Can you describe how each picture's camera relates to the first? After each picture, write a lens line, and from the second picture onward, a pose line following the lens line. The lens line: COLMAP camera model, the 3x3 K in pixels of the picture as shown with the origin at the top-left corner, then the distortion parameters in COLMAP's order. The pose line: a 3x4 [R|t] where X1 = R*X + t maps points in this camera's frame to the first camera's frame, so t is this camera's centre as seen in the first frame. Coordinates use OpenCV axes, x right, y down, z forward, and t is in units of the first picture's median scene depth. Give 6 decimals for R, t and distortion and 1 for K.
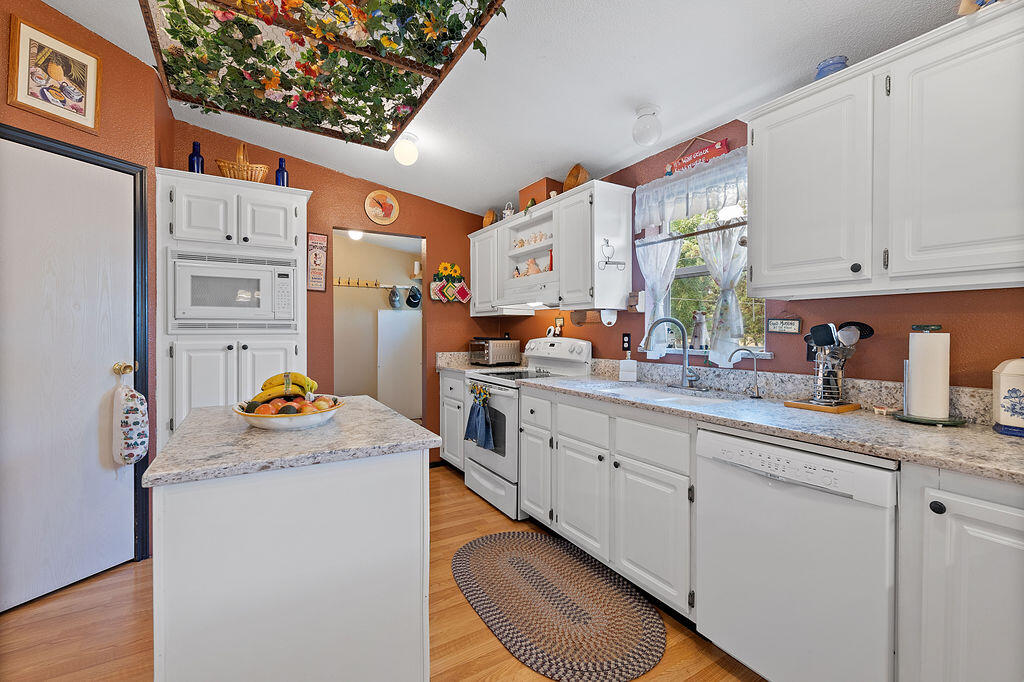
lens RADIAL K [[442.3, 0, 512.7], [0, 442.3, 334.7], [0, 0, 1]] dist [-0.001047, -0.000536]
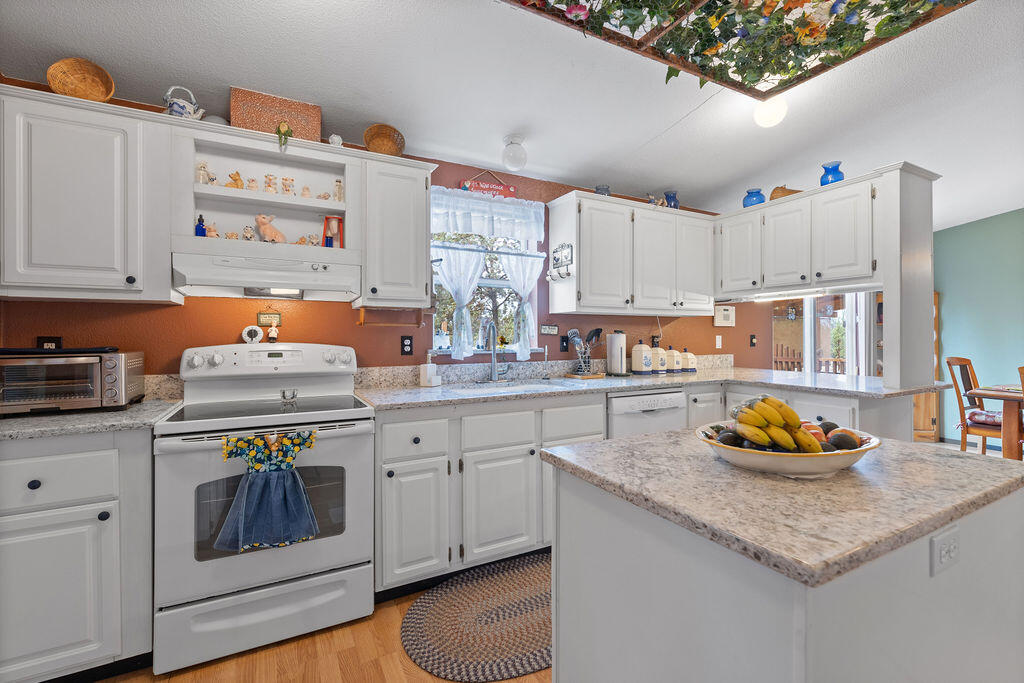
lens RADIAL K [[442.3, 0, 510.0], [0, 442.3, 333.5], [0, 0, 1]] dist [-0.001047, -0.000536]
pose [[0.046592, -0.002709, 0.998910, -0.653660], [0.007349, 0.999970, 0.002369, -0.008662], [-0.998887, 0.007231, 0.046611, 0.750570]]
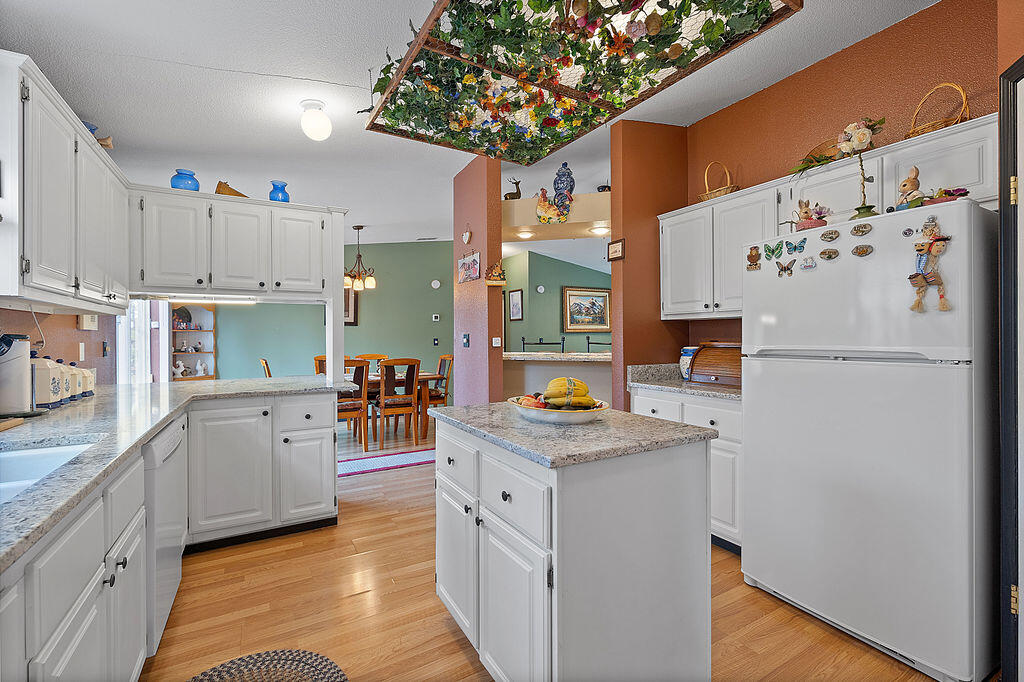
lens RADIAL K [[442.3, 0, 512.9], [0, 442.3, 339.9], [0, 0, 1]] dist [-0.001047, -0.000536]
pose [[-0.999998, 0.001884, -0.000814, -0.202989], [0.001876, 0.999954, 0.009445, -0.009152], [0.000831, 0.009444, -0.999955, 1.148751]]
